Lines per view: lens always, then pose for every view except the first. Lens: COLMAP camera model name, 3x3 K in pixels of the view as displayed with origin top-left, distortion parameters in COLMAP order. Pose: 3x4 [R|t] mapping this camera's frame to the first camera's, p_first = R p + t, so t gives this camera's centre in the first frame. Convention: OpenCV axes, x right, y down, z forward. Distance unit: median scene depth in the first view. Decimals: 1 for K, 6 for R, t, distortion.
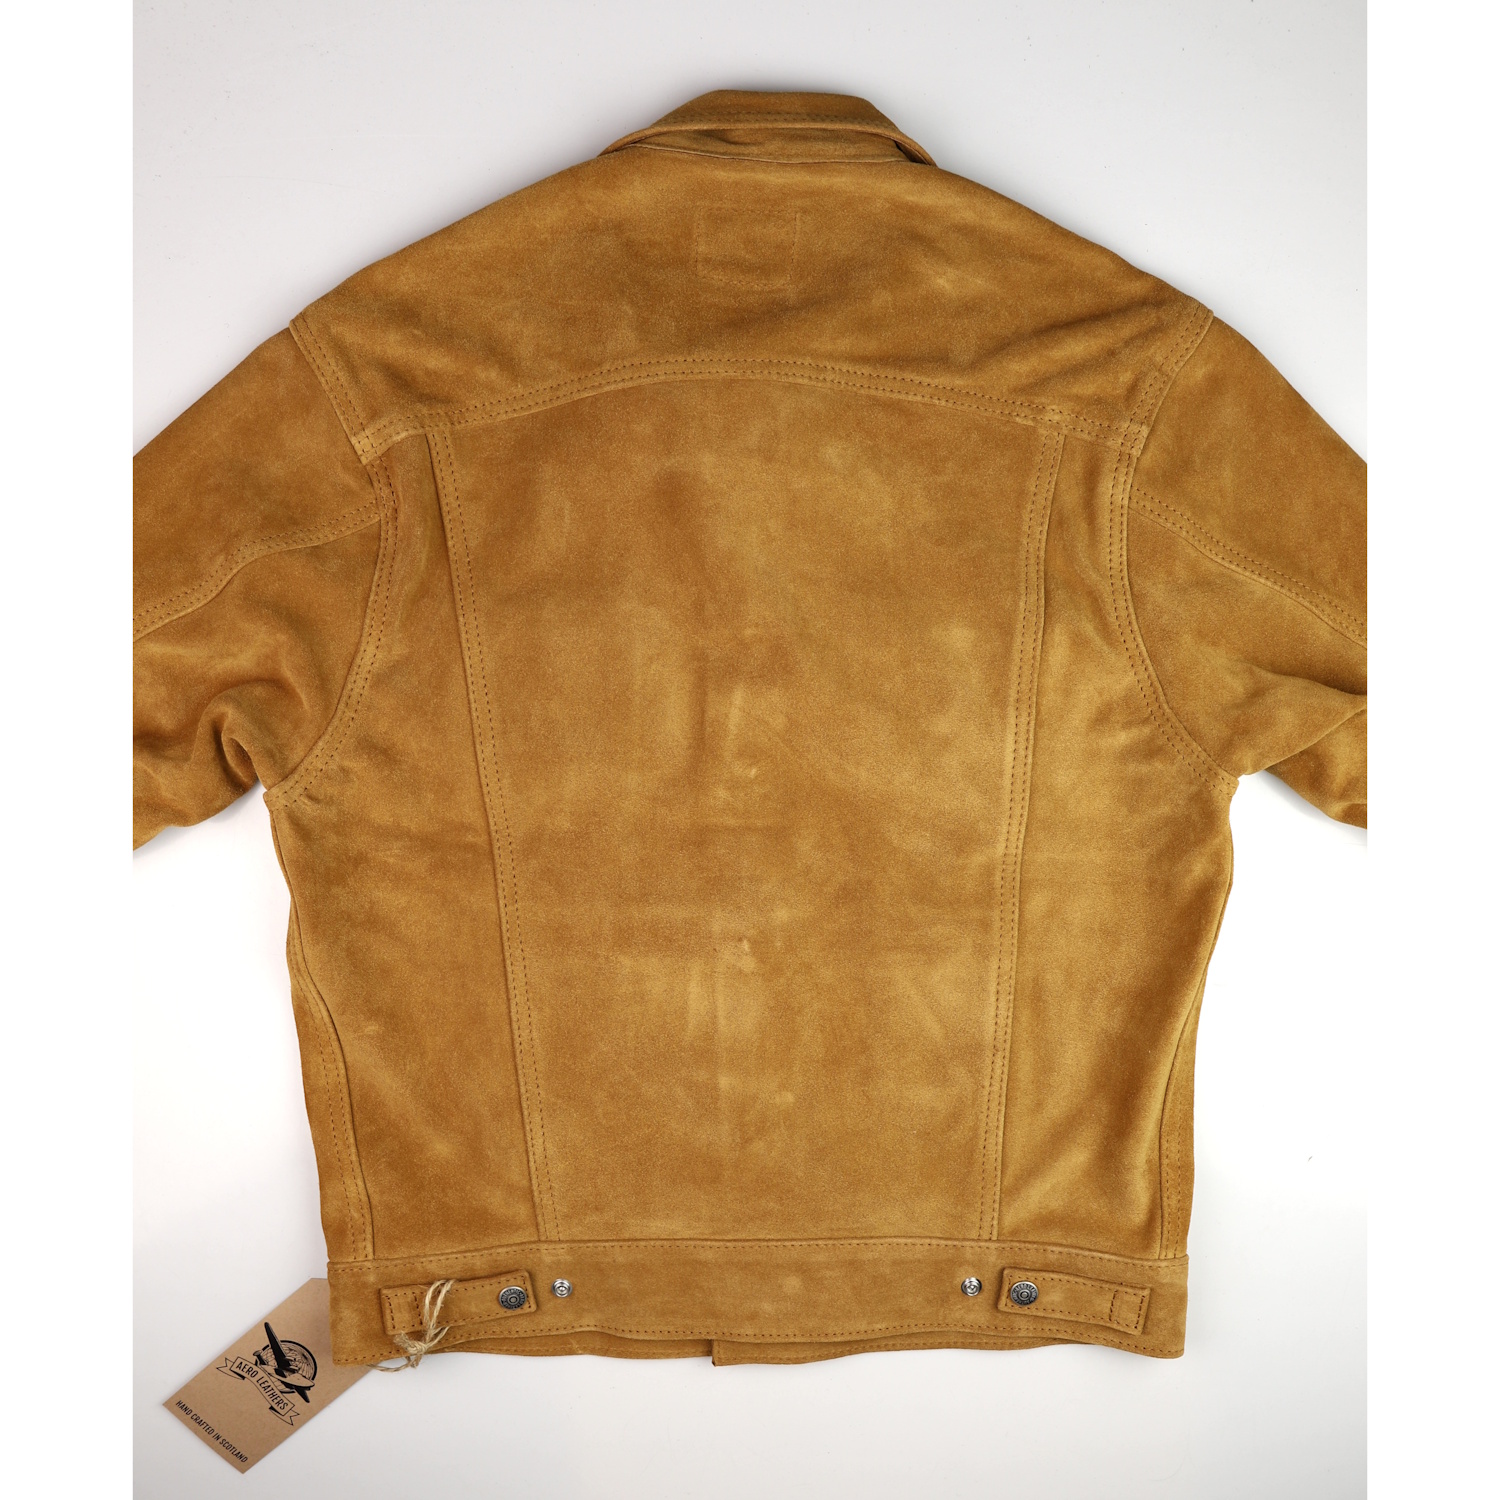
lens RADIAL K [[1044.6, 0, 750.0], [0, 1044.6, 750.0], [0, 0, 1]] dist [-0.141742, 0.061164]
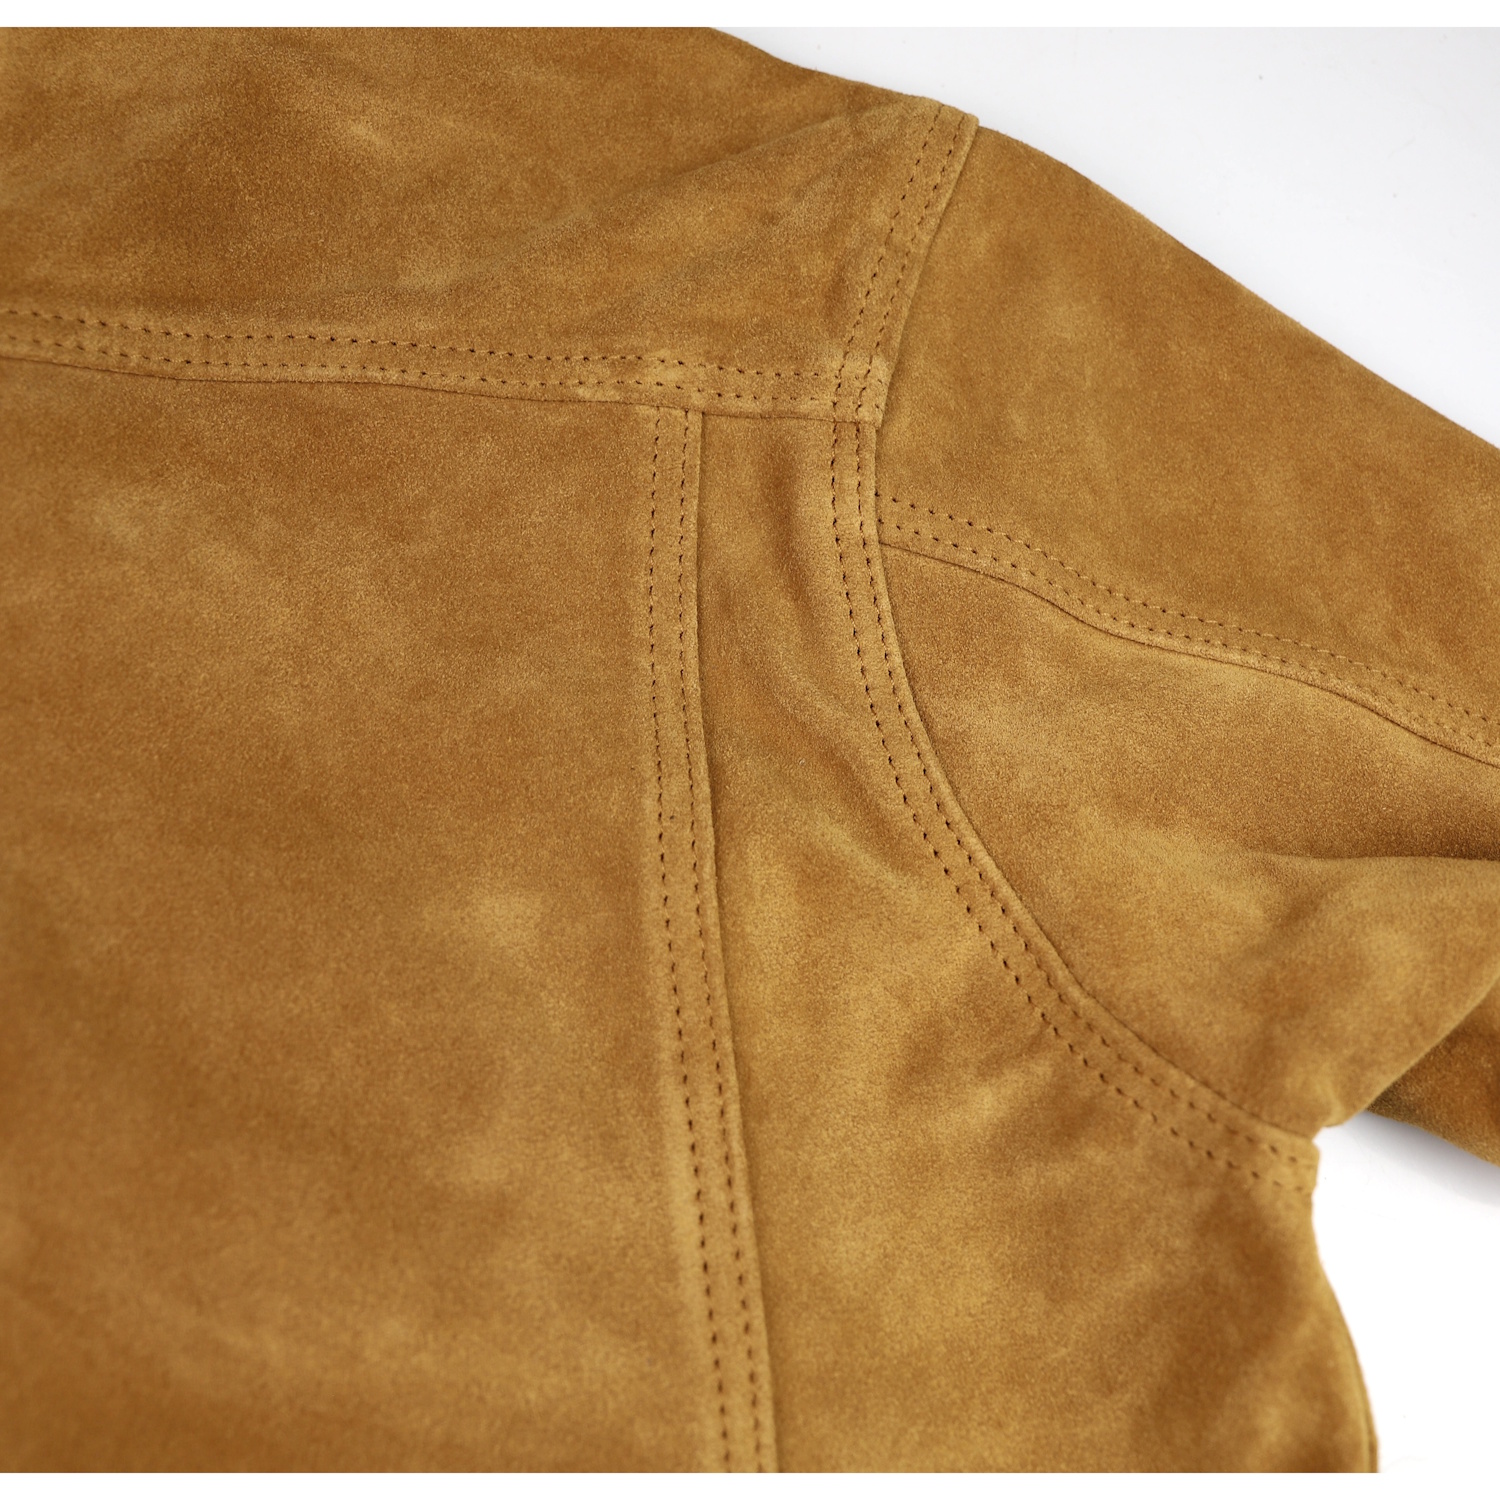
lens RADIAL K [[1691.3, 0, 750.0], [0, 1691.3, 750.0], [0, 0, 1]] dist [-0.134077, 0.020163]
pose [[0.970202, -0.143703, 0.195084, 0.179277], [0.195936, 0.938958, -0.282785, 0.022397], [-0.142538, 0.312582, 0.939135, 0.402593]]
